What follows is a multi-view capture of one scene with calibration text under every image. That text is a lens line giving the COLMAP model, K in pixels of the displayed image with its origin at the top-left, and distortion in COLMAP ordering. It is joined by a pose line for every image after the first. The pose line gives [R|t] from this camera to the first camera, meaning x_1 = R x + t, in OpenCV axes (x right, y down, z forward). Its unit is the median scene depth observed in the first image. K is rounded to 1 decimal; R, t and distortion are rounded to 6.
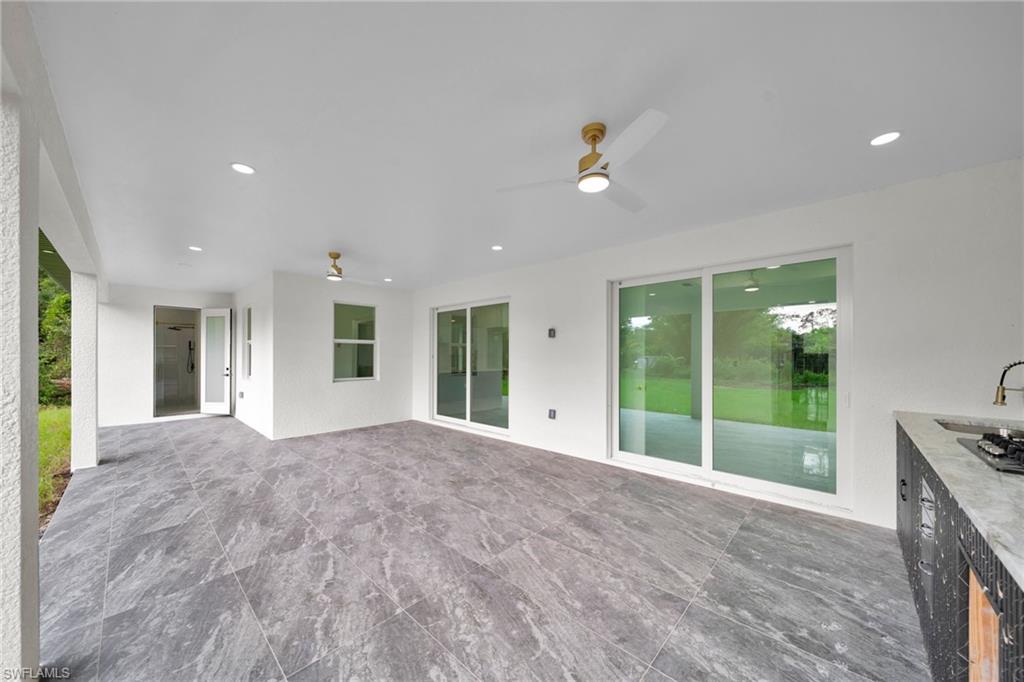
lens RADIAL K [[361.0, 0, 508.5], [0, 361.0, 347.8], [0, 0, 1]] dist [0.001459, -0.000164]
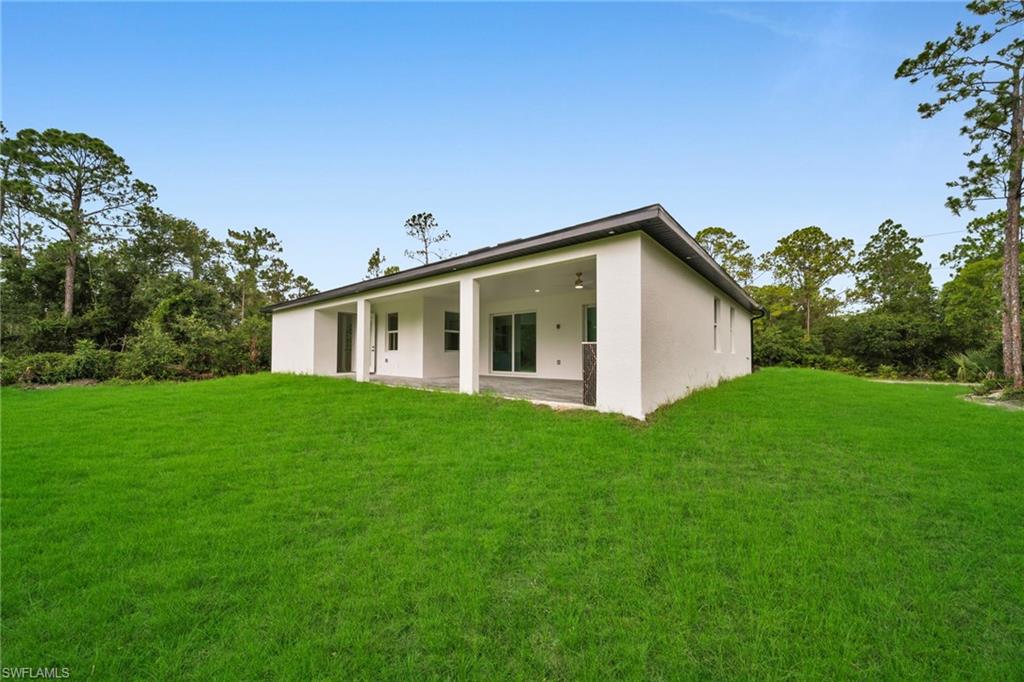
lens RADIAL K [[361.0, 0, 508.5], [0, 361.0, 347.8], [0, 0, 1]] dist [0.001459, -0.000164]
pose [[0.997812, 0.000635, 0.066116, -0.272720], [-0.000518, 0.999998, -0.001781, 0.077159], [-0.066117, 0.001743, 0.997810, -0.992874]]
